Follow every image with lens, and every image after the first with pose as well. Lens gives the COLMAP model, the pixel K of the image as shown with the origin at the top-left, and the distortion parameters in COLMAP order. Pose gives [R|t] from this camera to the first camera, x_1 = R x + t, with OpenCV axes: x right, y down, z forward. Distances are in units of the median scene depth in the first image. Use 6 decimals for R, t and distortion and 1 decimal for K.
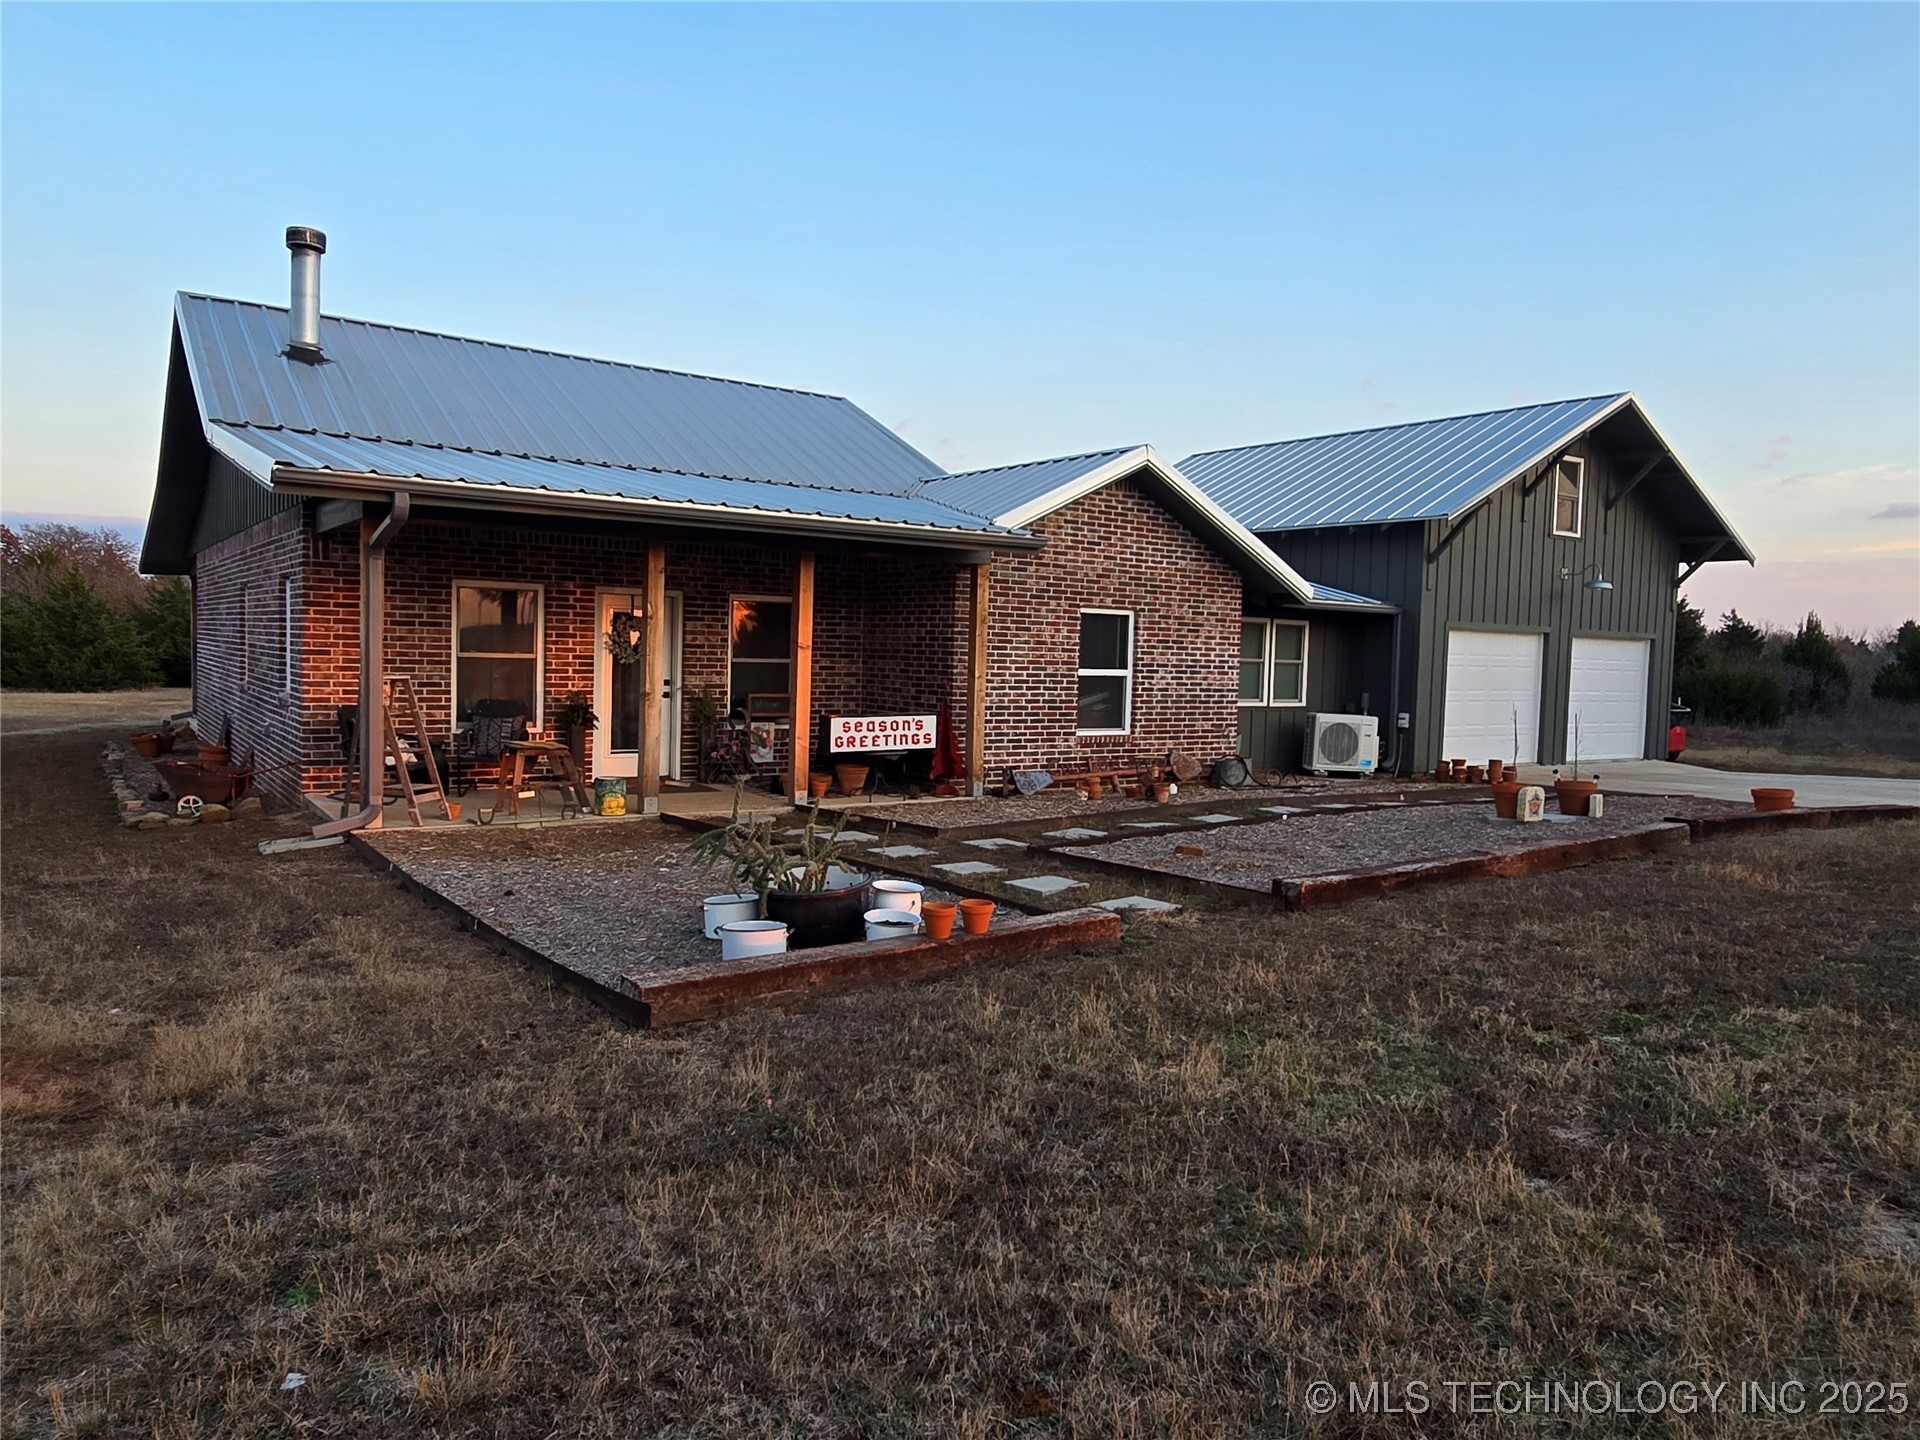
lens RADIAL K [[1256.7, 0, 960.0], [0, 1256.7, 720.0], [0, 0, 1]] dist [-0.002303, 0.004081]
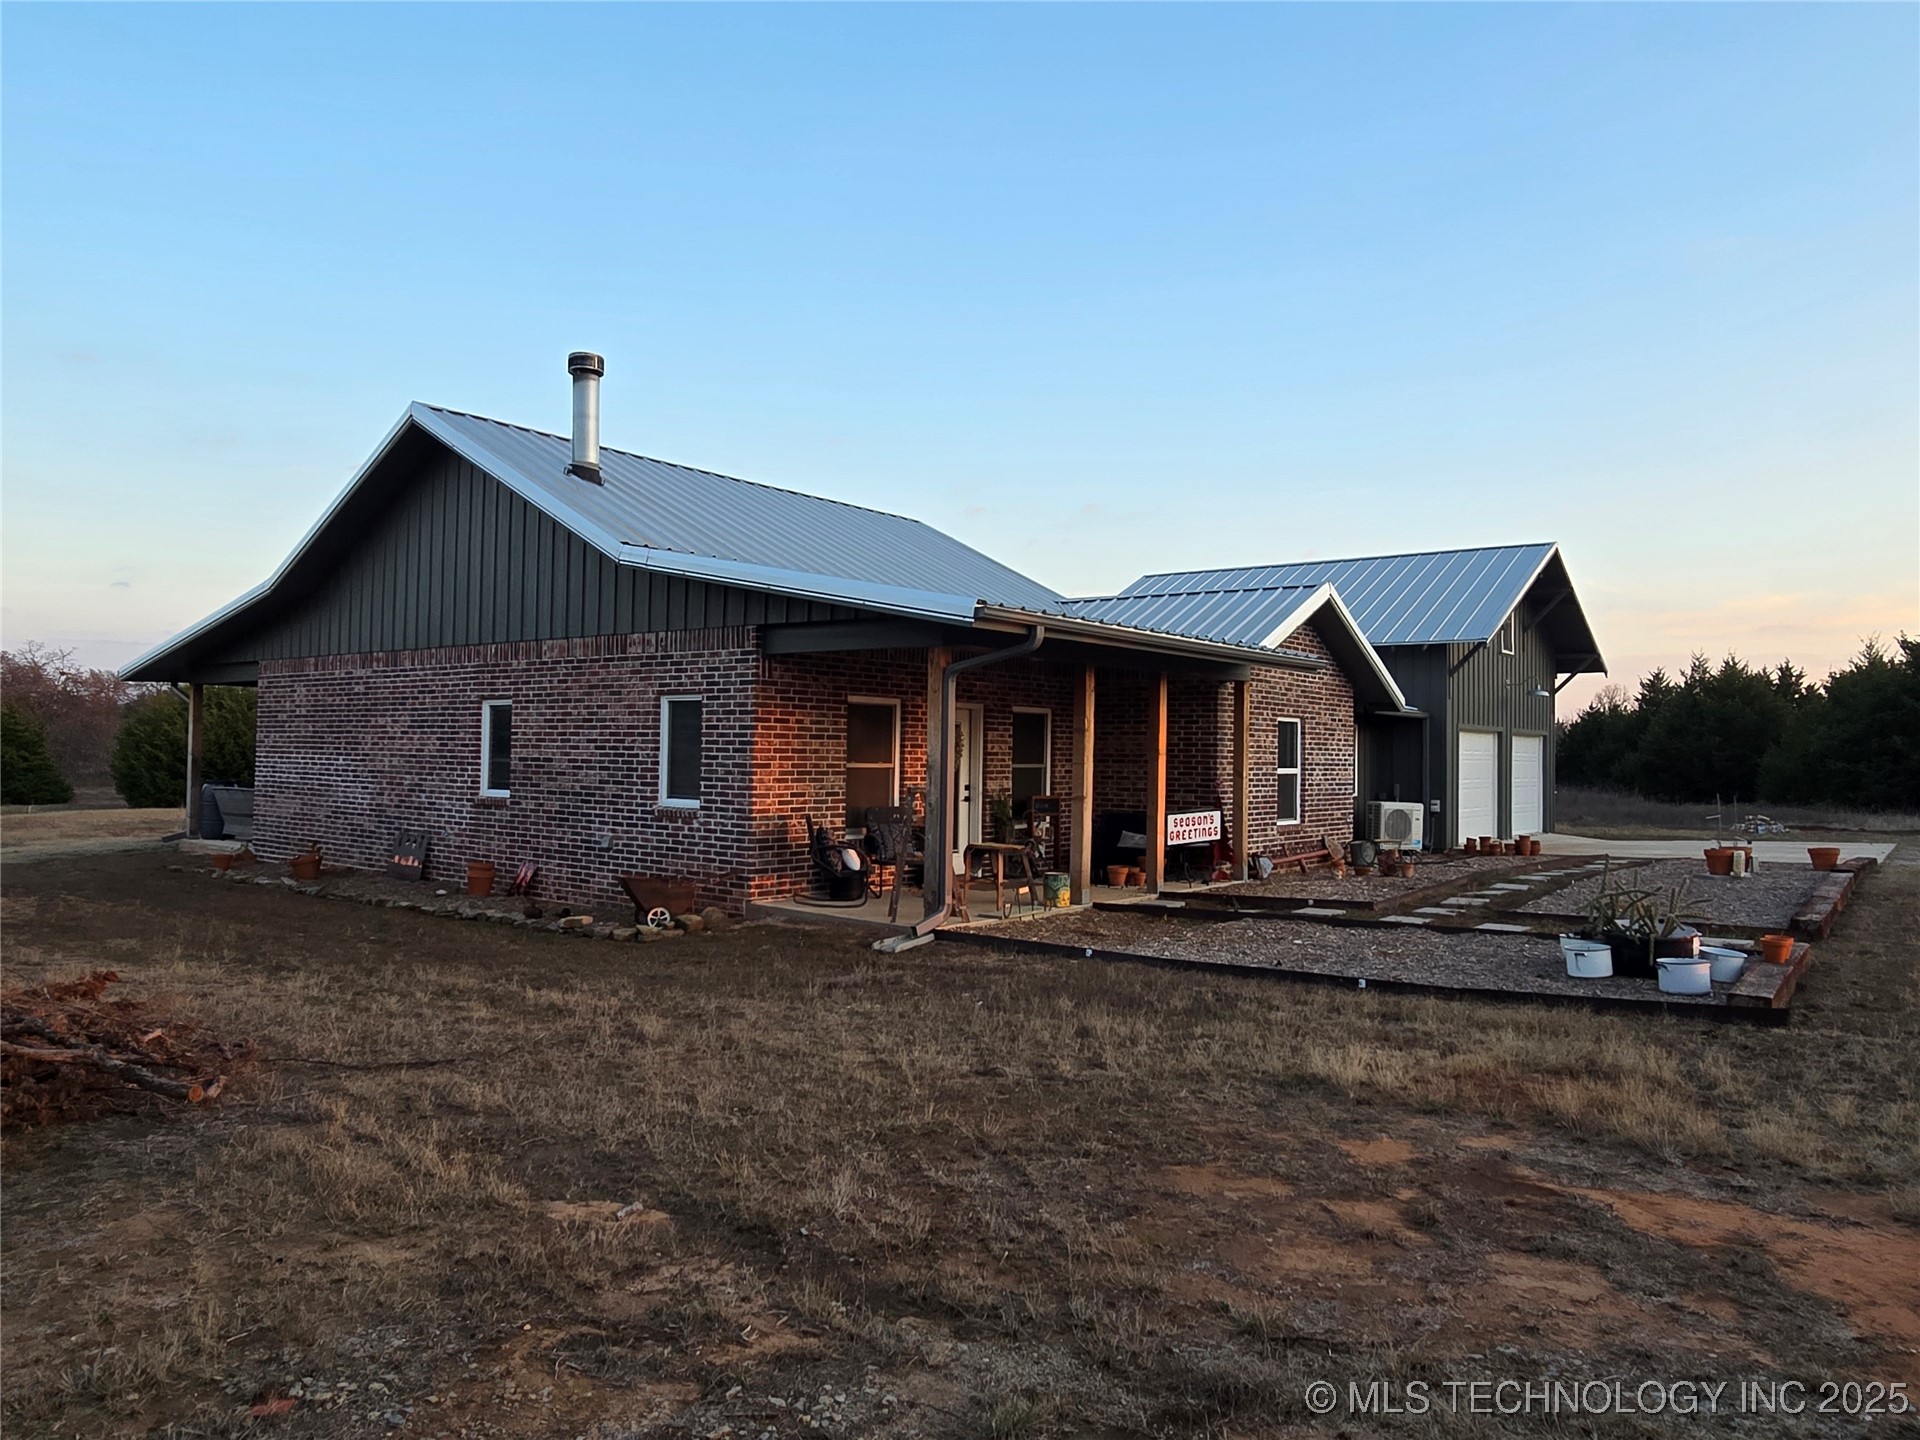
lens RADIAL K [[1256.7, 0, 960.0], [0, 1256.7, 720.0], [0, 0, 1]] dist [-0.002303, 0.004081]
pose [[0.960649, -0.006935, 0.277679, -0.504126], [0.028373, 0.996909, -0.073261, -0.007921], [-0.276313, 0.078256, 0.957876, -0.046193]]
